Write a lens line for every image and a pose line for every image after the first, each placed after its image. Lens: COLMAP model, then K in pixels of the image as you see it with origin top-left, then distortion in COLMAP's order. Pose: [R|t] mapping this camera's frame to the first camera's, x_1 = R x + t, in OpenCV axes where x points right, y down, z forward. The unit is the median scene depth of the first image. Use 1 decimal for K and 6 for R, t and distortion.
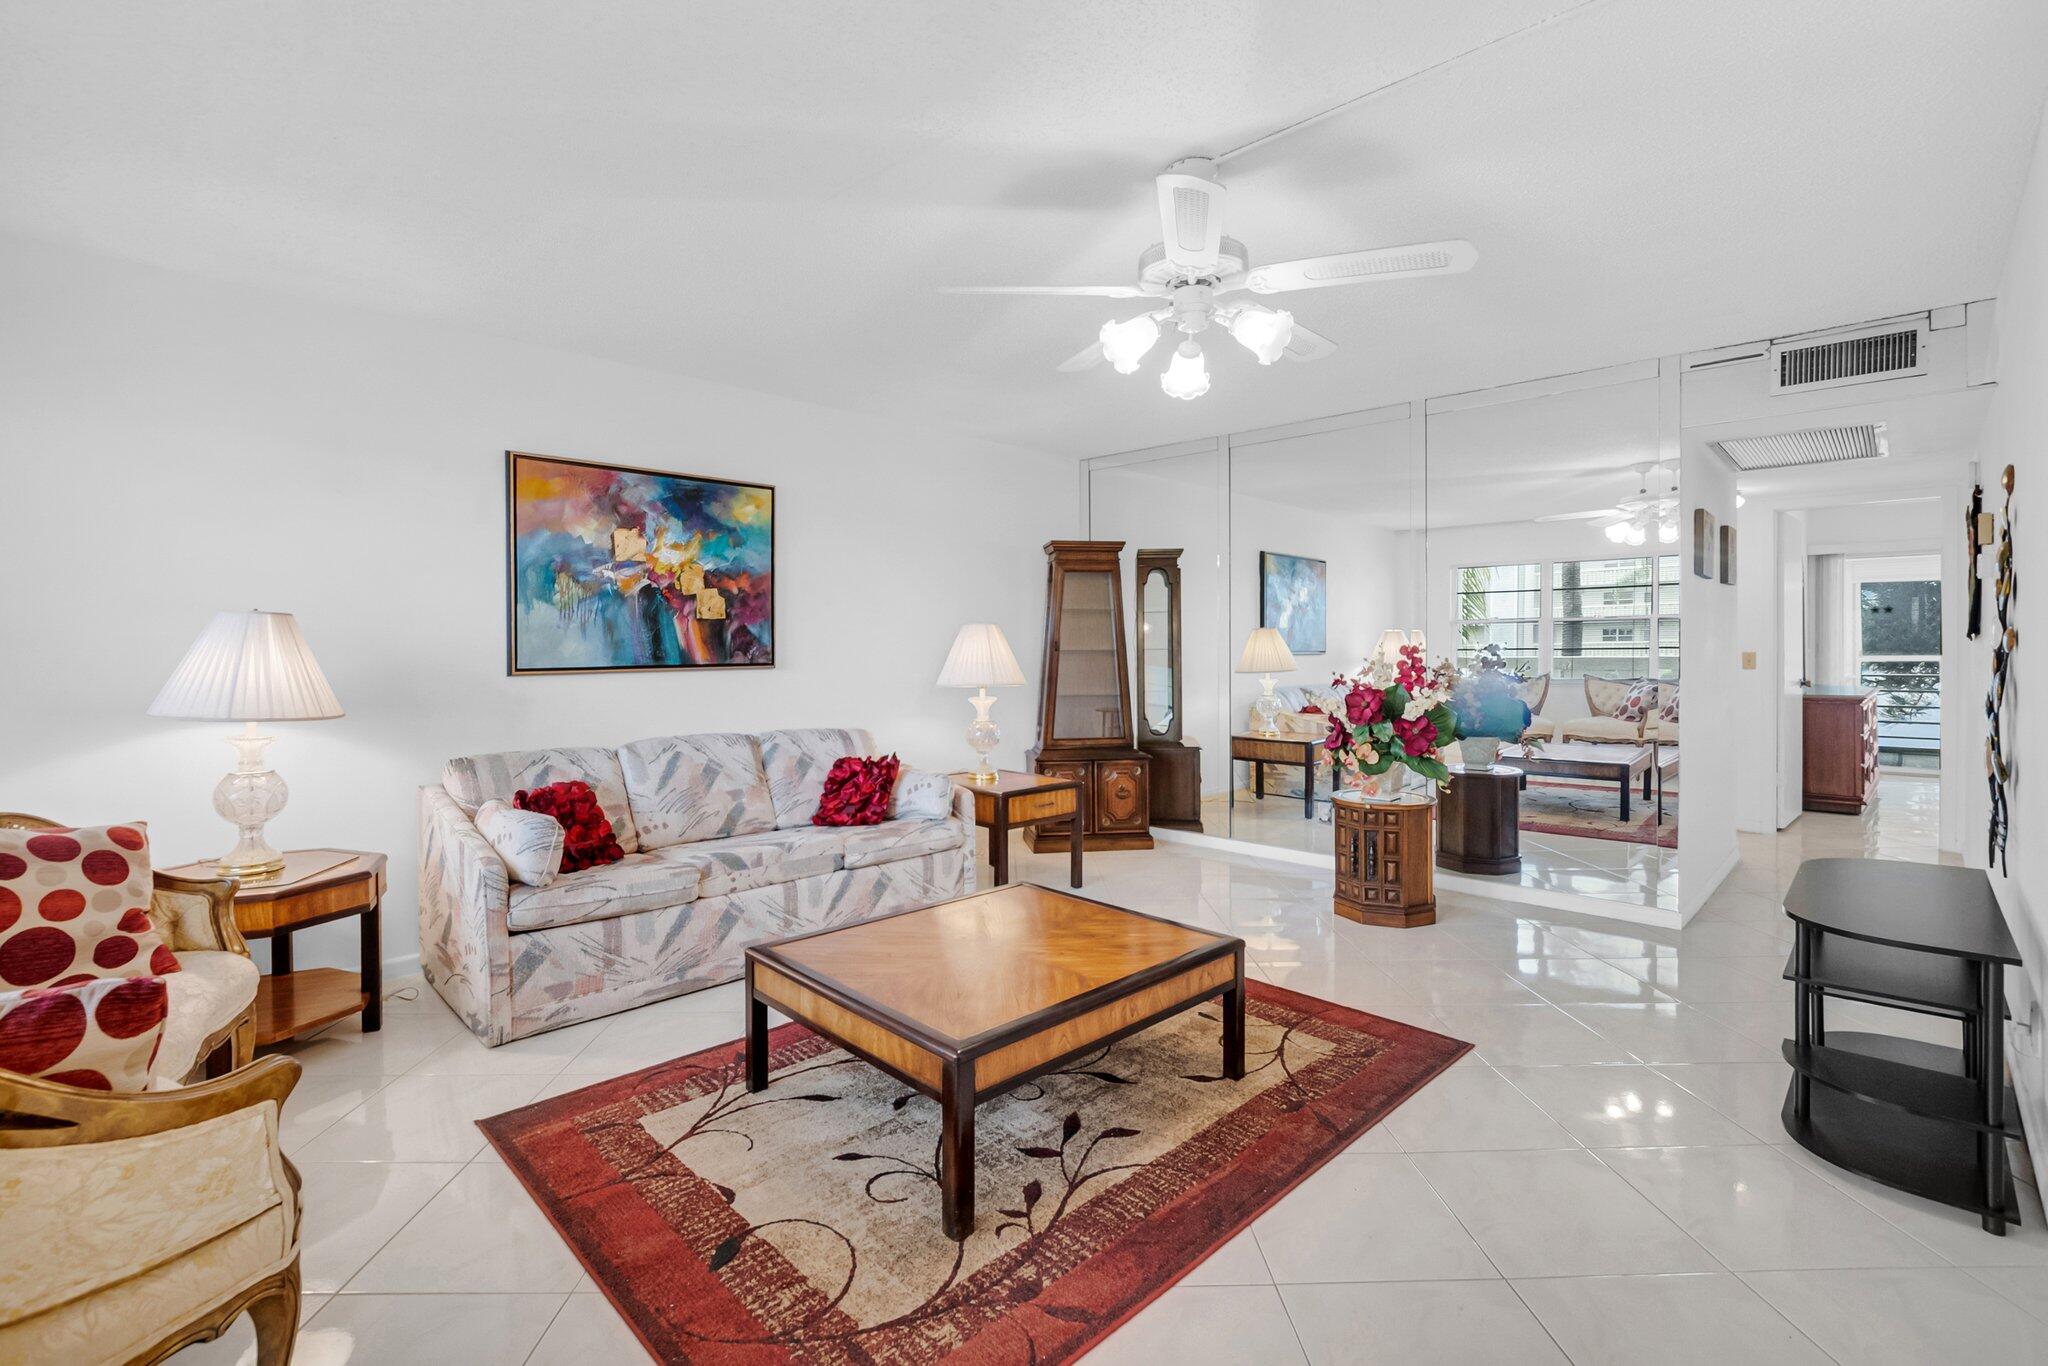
lens RADIAL K [[924.3, 0, 1017.2], [0, 924.3, 661.8], [0, 0, 1]] dist [-0.014415, 0.000712]
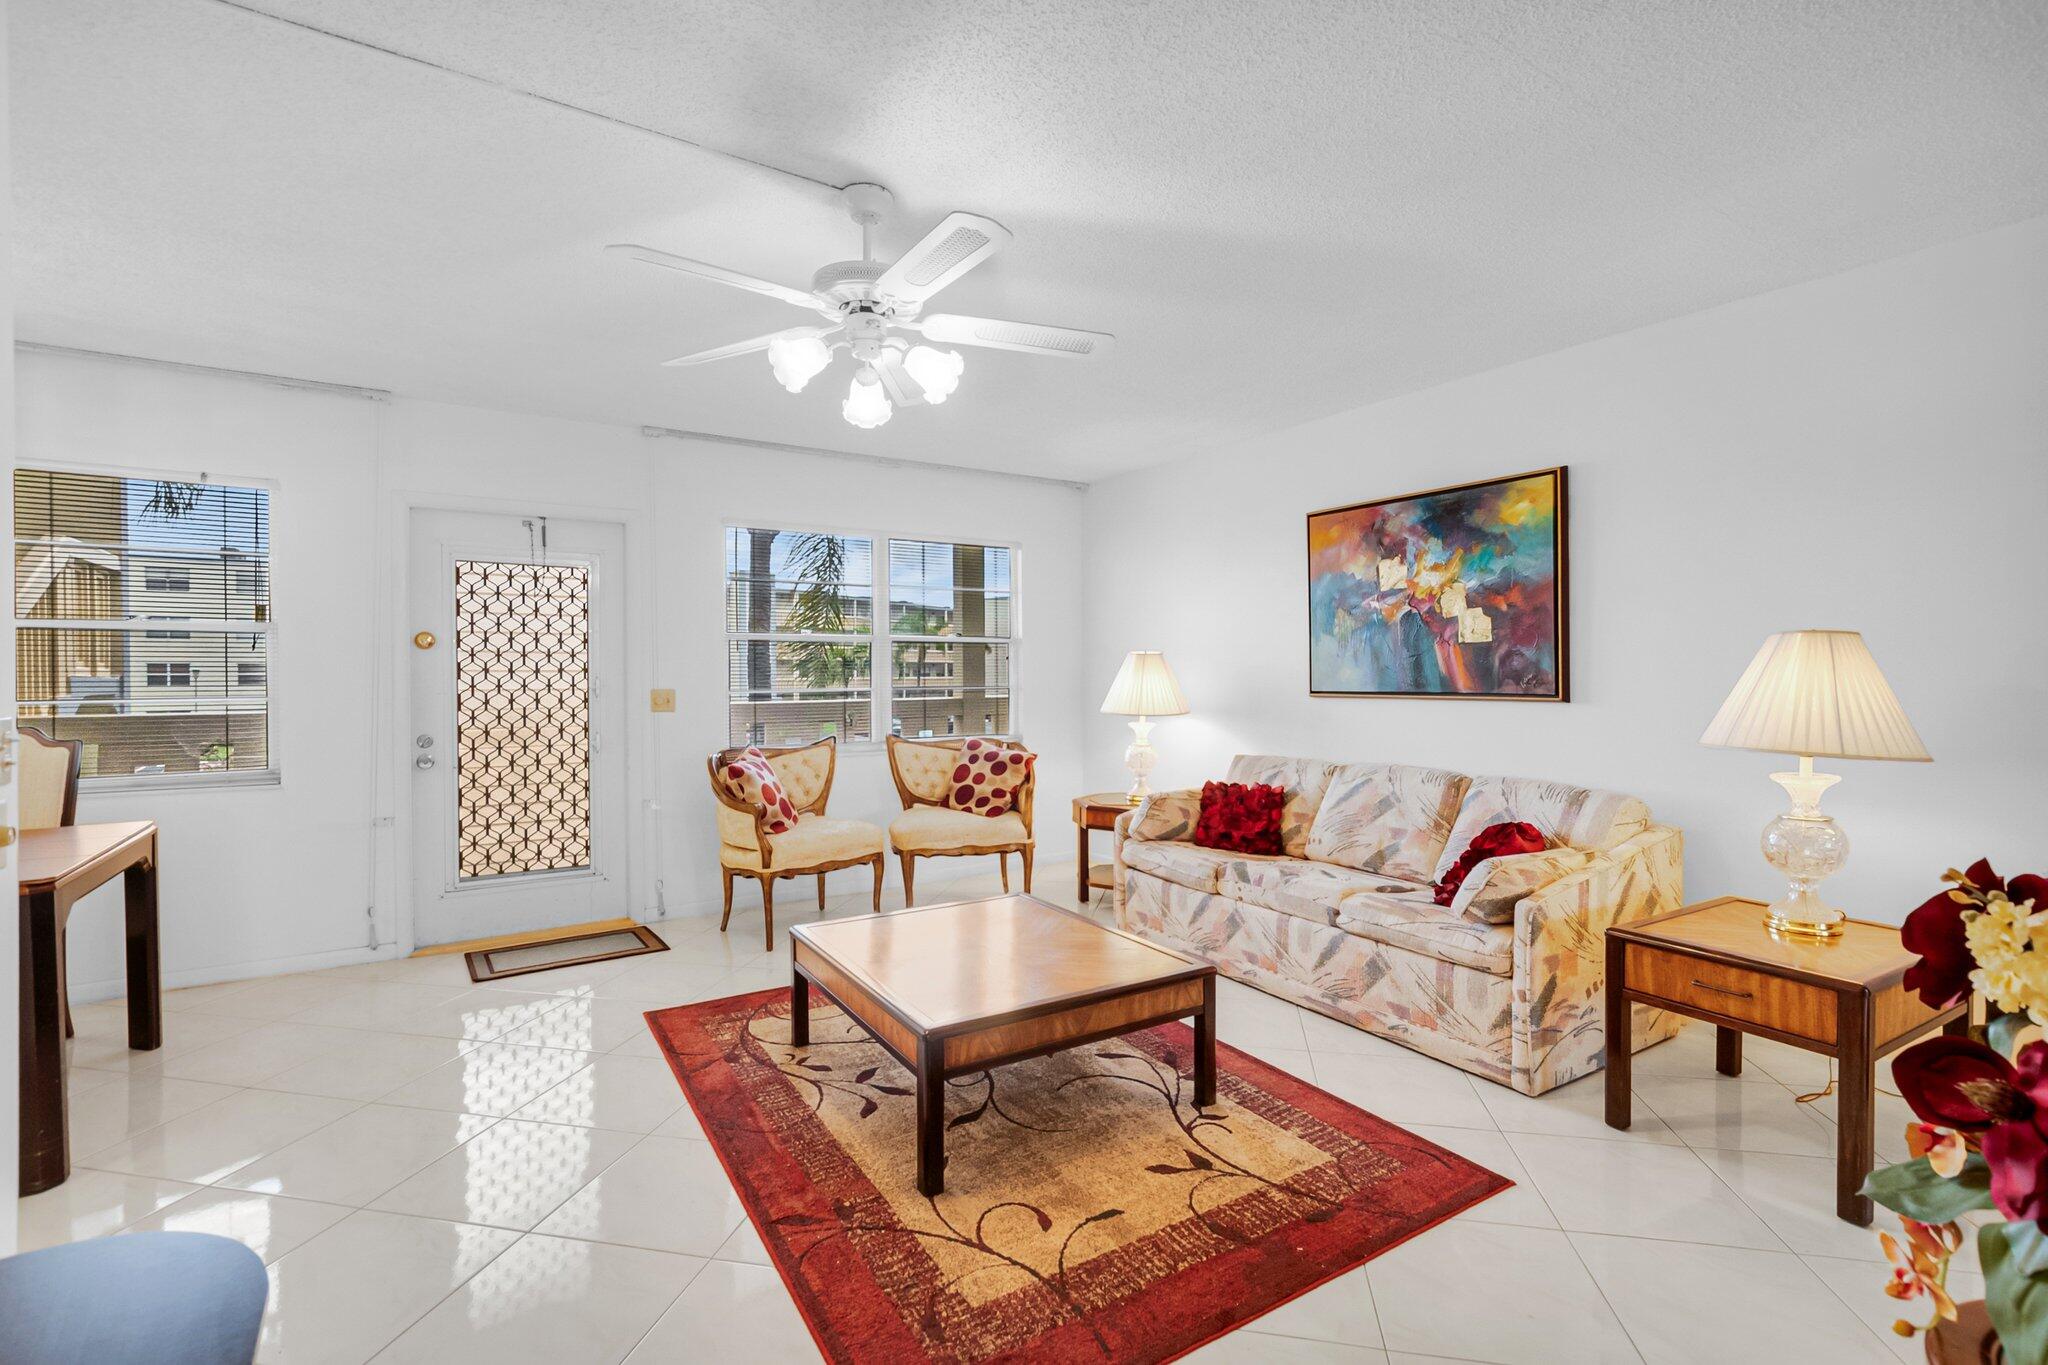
lens RADIAL K [[924.3, 0, 1017.7], [0, 924.3, 683.7], [0, 0, 1]] dist [-0.014415, 0.000712]
pose [[-0.218903, 0.011734, -0.975676, 0.676387], [-0.019621, 0.999673, 0.016425, -0.013841], [0.975549, 0.022739, -0.218601, 0.826675]]
